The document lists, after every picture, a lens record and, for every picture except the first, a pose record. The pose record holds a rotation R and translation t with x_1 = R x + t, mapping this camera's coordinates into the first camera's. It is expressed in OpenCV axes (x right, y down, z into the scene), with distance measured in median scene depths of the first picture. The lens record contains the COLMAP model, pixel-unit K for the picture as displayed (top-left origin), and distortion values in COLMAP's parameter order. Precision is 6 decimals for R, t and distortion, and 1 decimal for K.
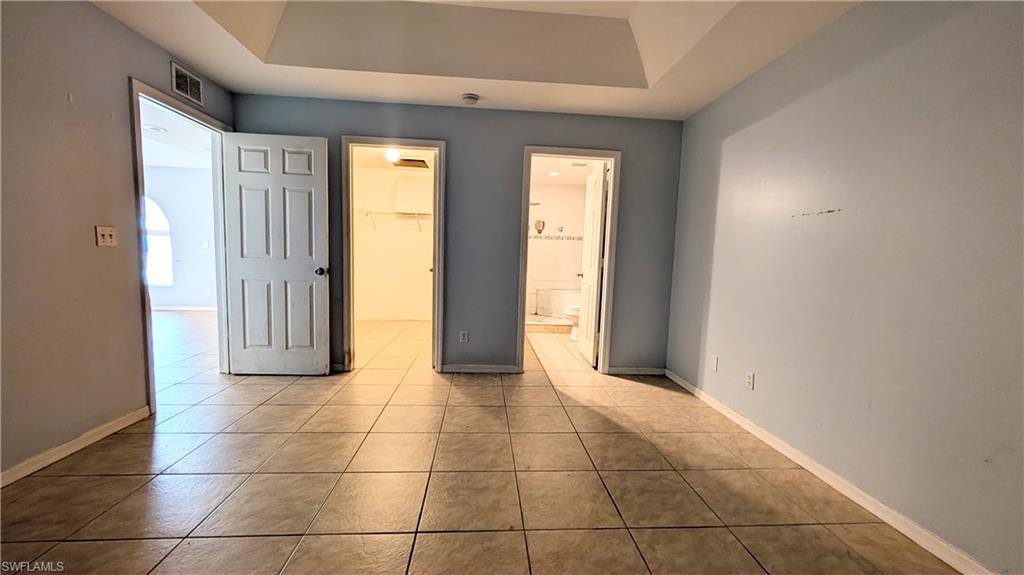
lens RADIAL K [[387.3, 0, 512.0], [0, 387.3, 287.5], [0, 0, 1]] dist [0.000033, 0.000027]
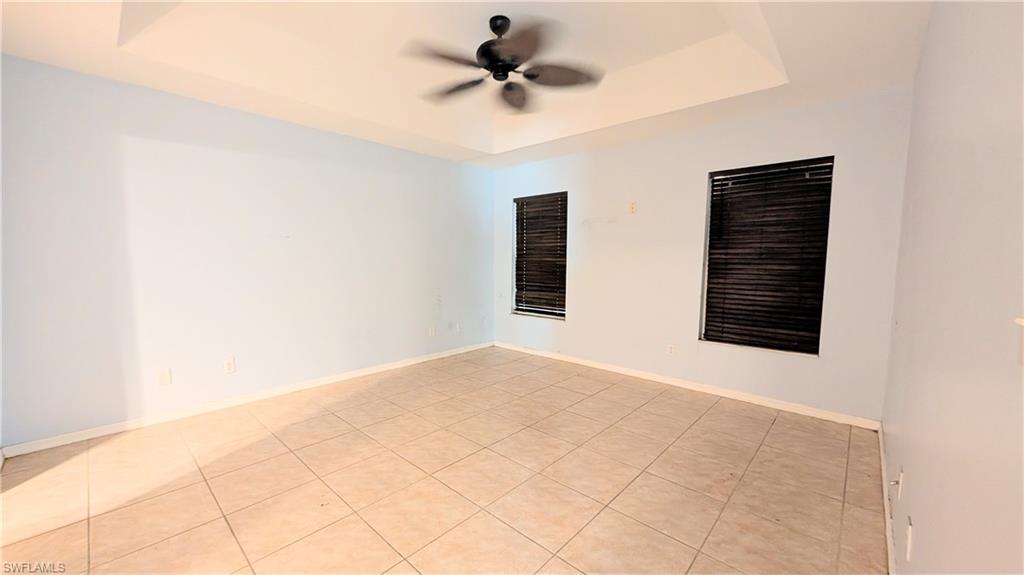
lens RADIAL K [[387.3, 0, 512.0], [0, 387.3, 287.5], [0, 0, 1]] dist [0.000033, 0.000027]
pose [[-0.687040, -0.094652, 0.720428, -1.041269], [0.029990, 0.986941, 0.158267, -0.209585], [-0.726000, 0.130342, -0.675229, 1.400422]]
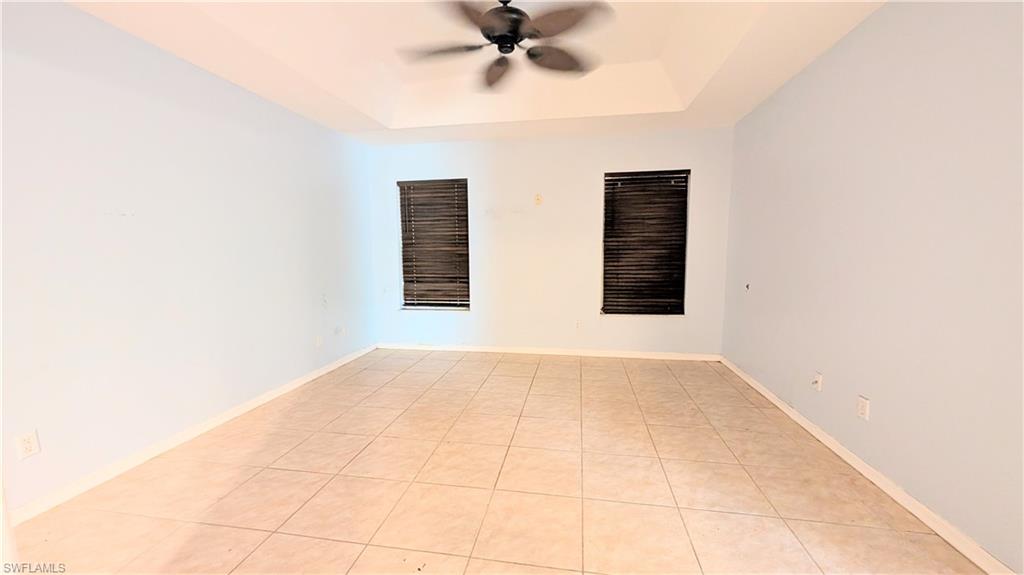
lens RADIAL K [[387.3, 0, 512.0], [0, 387.3, 287.5], [0, 0, 1]] dist [0.000033, 0.000027]
pose [[-0.970703, -0.050199, 0.234980, -0.423595], [-0.007003, 0.983429, 0.181160, -0.188445], [-0.240180, 0.174207, -0.954969, 1.701328]]
